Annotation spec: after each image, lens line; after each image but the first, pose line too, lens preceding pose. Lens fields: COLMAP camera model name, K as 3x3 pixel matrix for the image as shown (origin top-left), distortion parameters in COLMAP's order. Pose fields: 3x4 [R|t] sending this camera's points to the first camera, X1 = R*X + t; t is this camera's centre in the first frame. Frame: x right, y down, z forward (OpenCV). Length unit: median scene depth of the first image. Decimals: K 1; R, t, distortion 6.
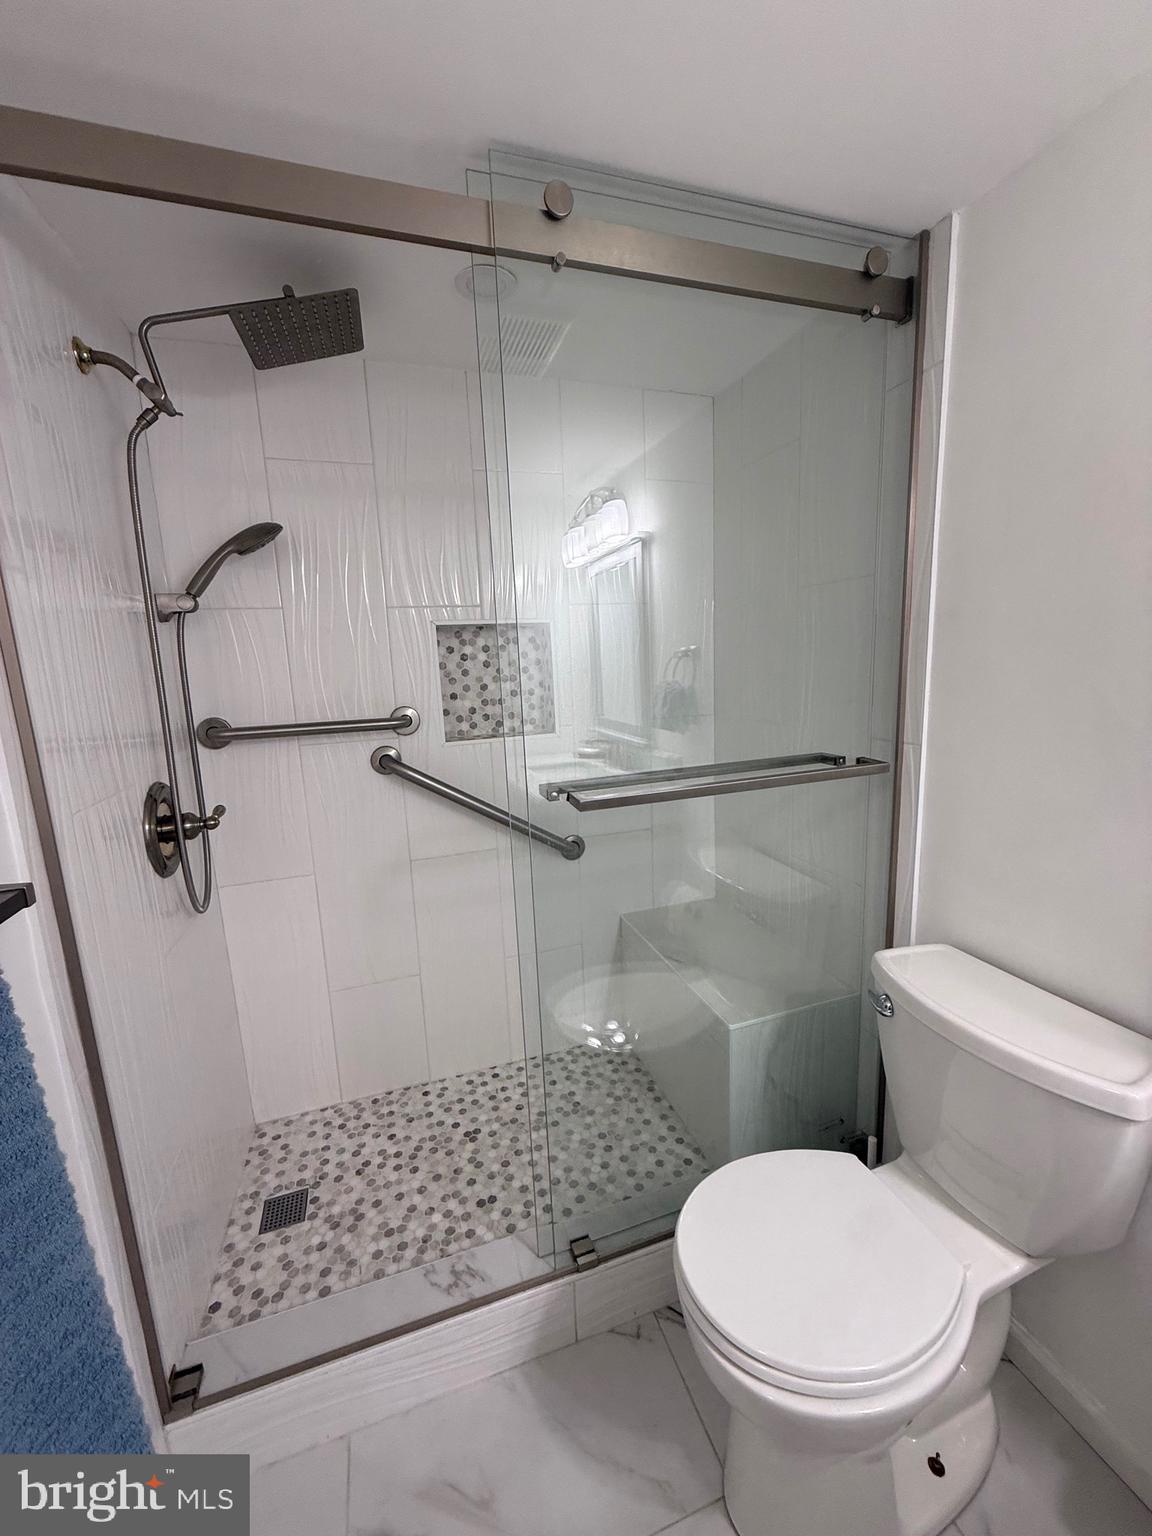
lens RADIAL K [[607.6, 0, 576.1], [0, 607.6, 767.0], [0, 0, 1]] dist [-0.000356, 0.001298]
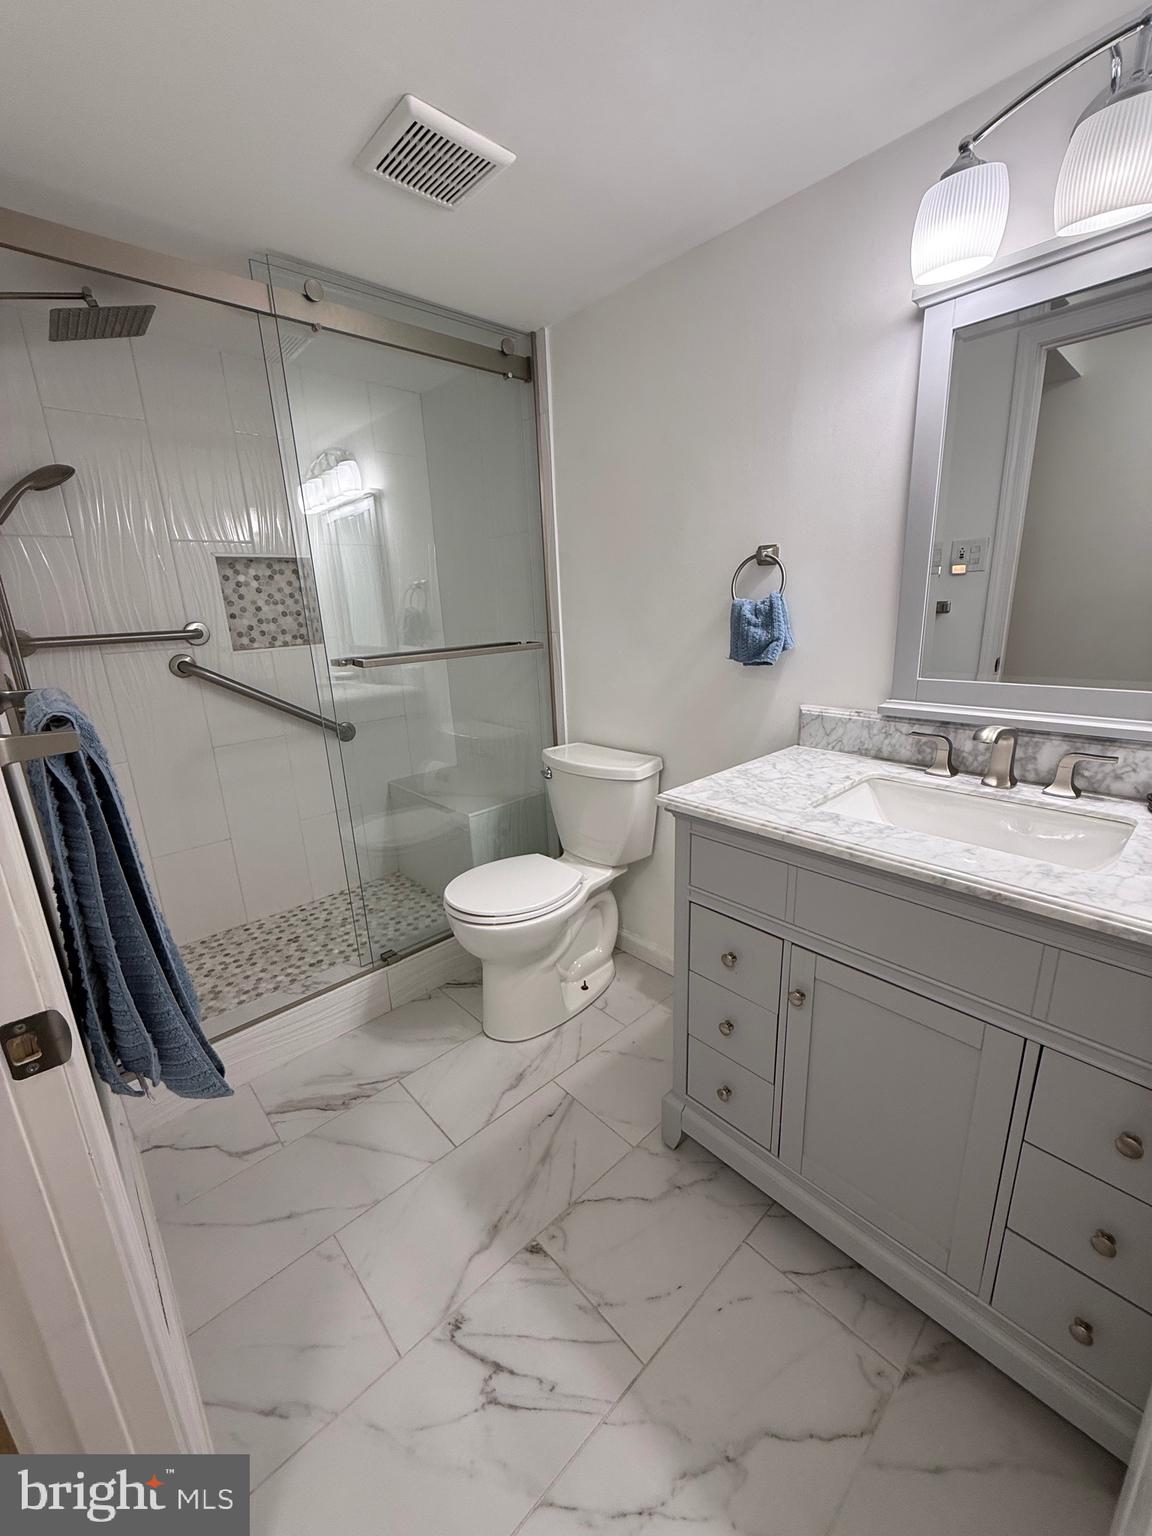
lens RADIAL K [[607.6, 0, 576.3], [0, 607.6, 763.6], [0, 0, 1]] dist [-0.000356, 0.001298]
pose [[0.911462, -0.104554, 0.397876, -0.093001], [0.077889, 0.993530, 0.082650, 0.147181], [-0.403943, -0.044343, 0.913709, -0.473093]]
